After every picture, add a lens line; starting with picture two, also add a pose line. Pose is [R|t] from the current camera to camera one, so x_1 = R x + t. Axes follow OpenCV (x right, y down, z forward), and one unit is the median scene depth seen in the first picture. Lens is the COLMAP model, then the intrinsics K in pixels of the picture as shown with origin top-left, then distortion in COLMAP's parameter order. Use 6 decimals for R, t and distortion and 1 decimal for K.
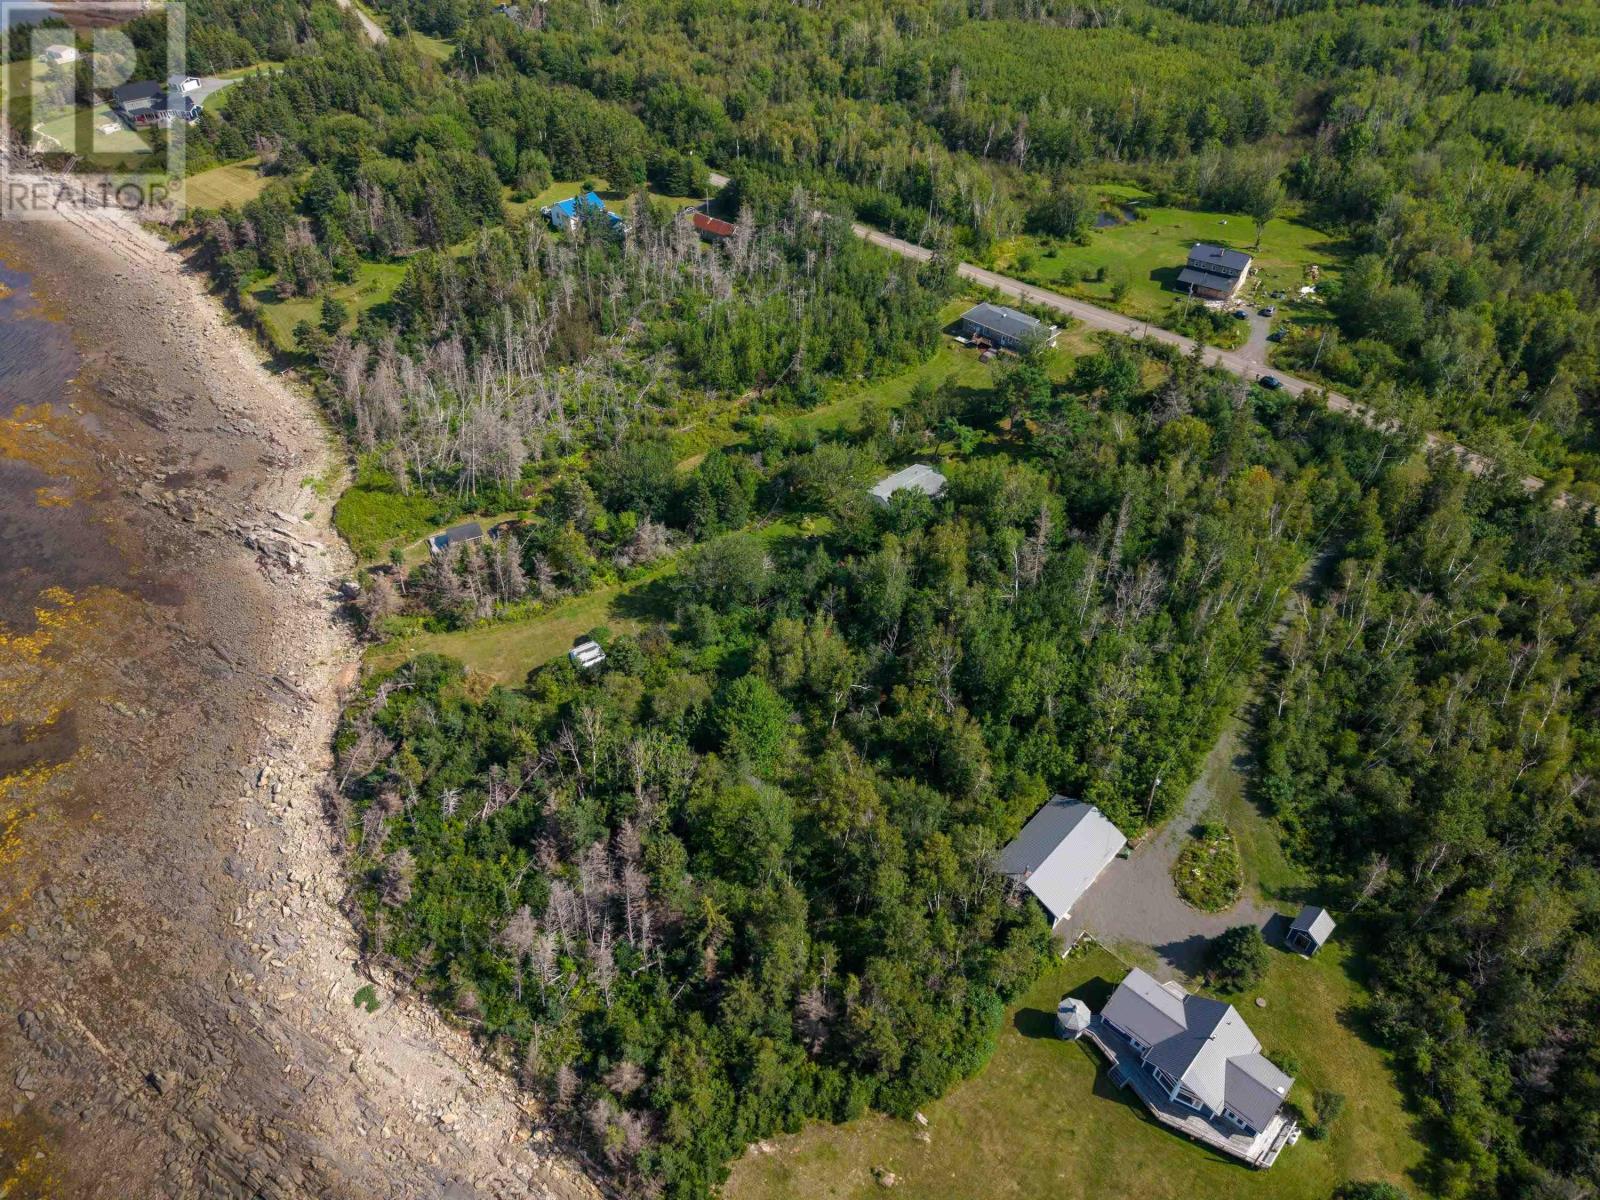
lens RADIAL K [[1059.8, 0, 803.6], [0, 1059.8, 592.7], [0, 0, 1]] dist [0.022443, -0.022824]
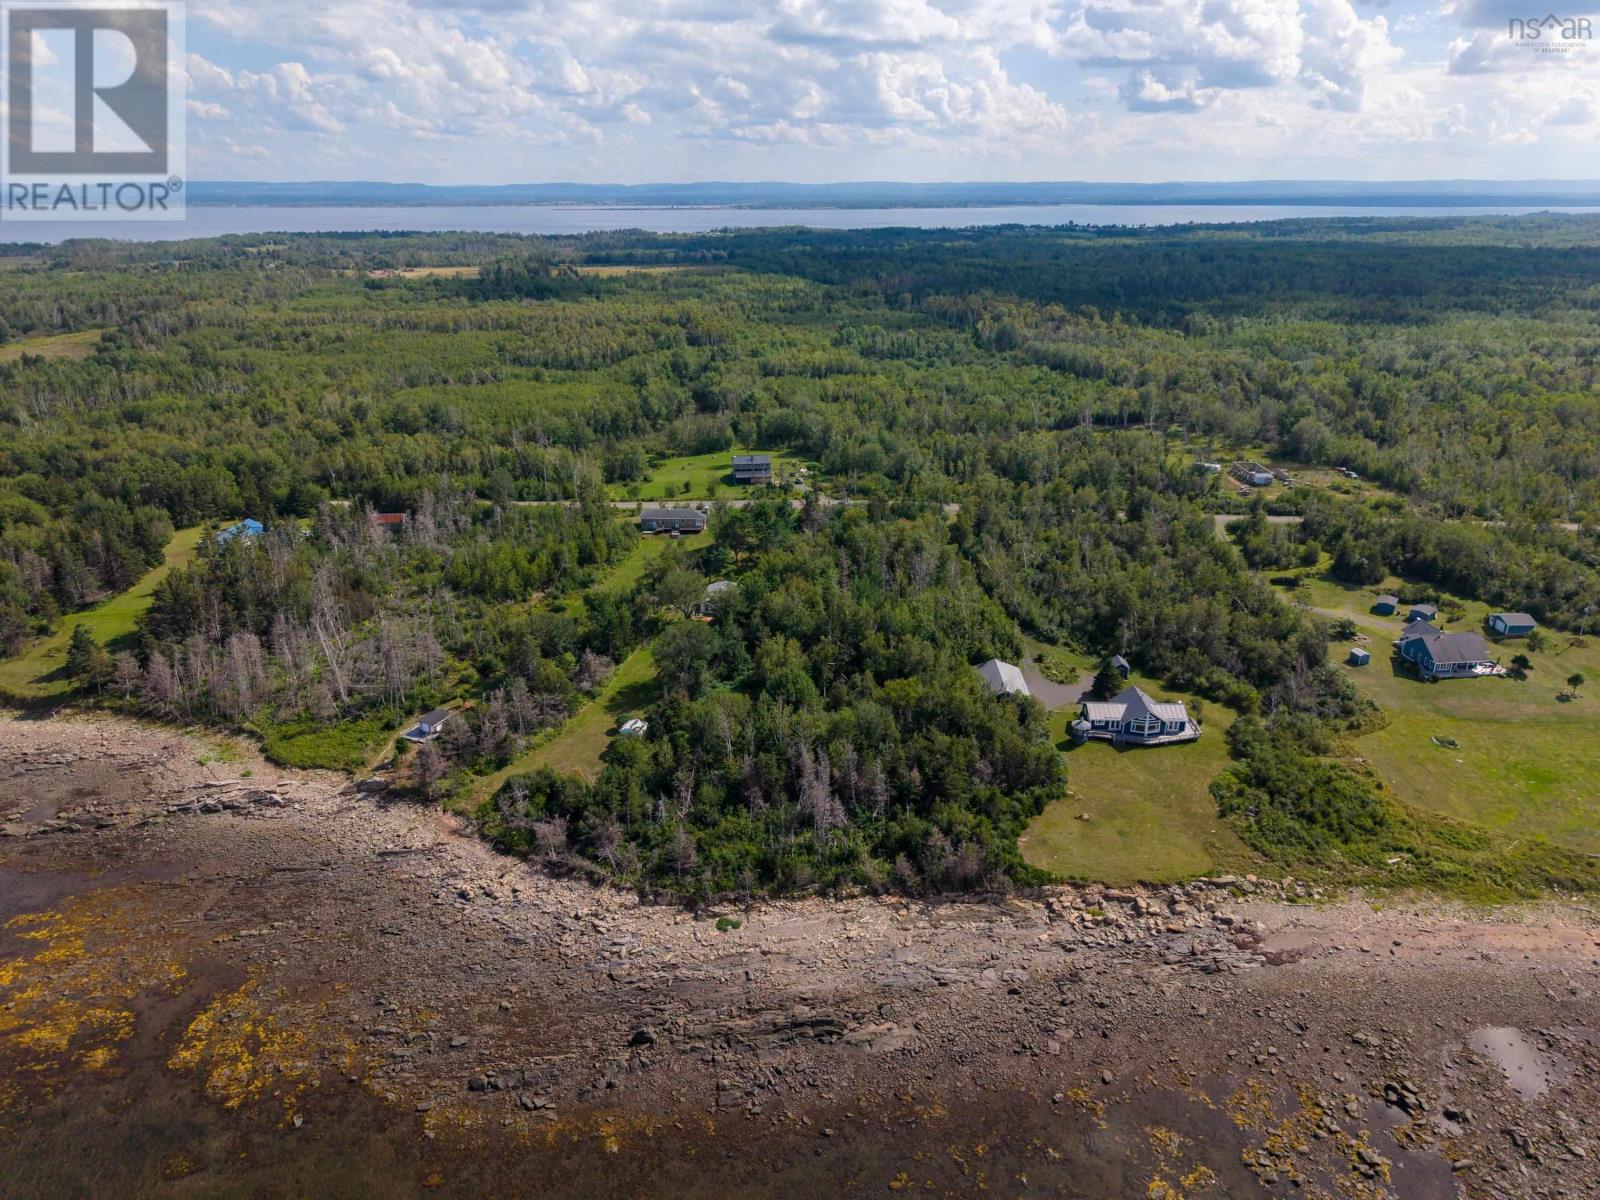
lens RADIAL K [[1059.8, 0, 797.0], [0, 1059.8, 594.4], [0, 0, 1]] dist [0.022443, -0.022824]
pose [[0.749051, -0.241668, 0.616863, -1.058751], [0.439557, 0.877932, -0.189803, 0.322650], [-0.495694, 0.413318, 0.763842, -0.164055]]
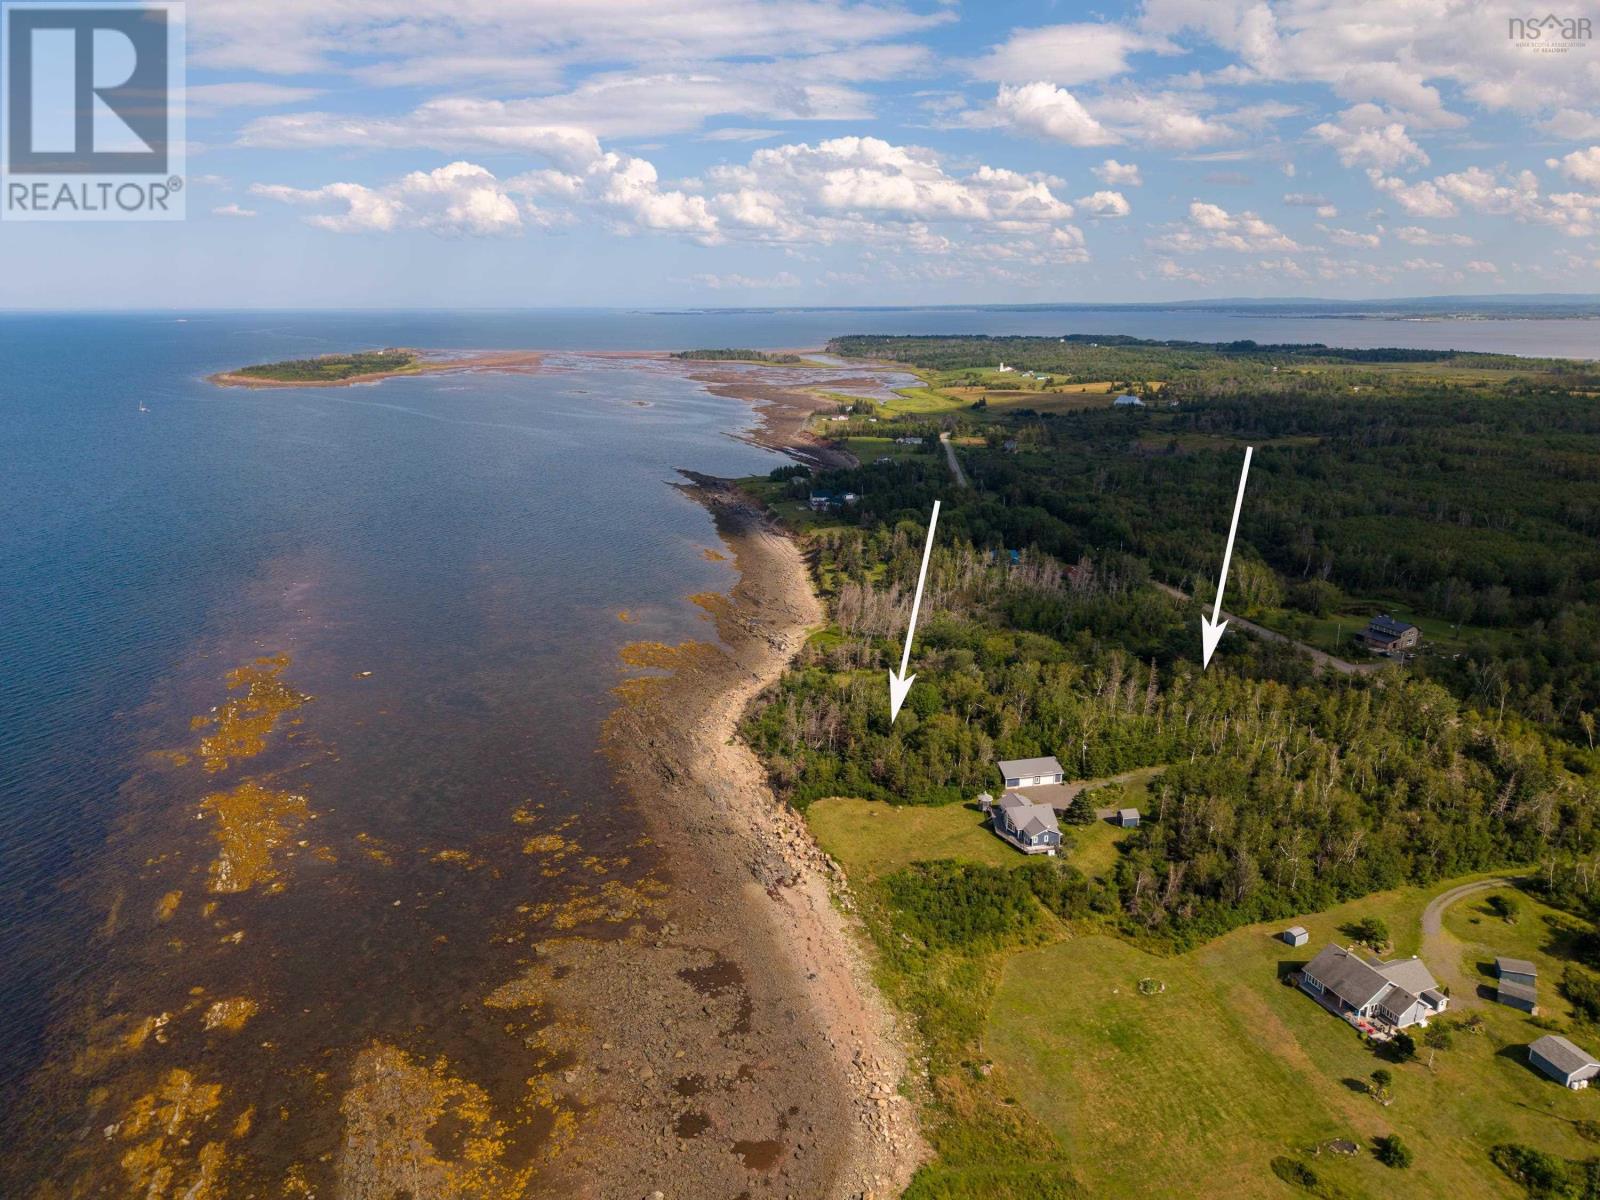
lens RADIAL K [[1059.8, 0, 803.9], [0, 1059.8, 588.5], [0, 0, 1]] dist [0.022443, -0.022824]
pose [[0.831004, 0.132681, -0.540212, 1.019886], [-0.358138, 0.870702, -0.337068, 0.853847], [0.425641, 0.473575, 0.771075, -0.988436]]
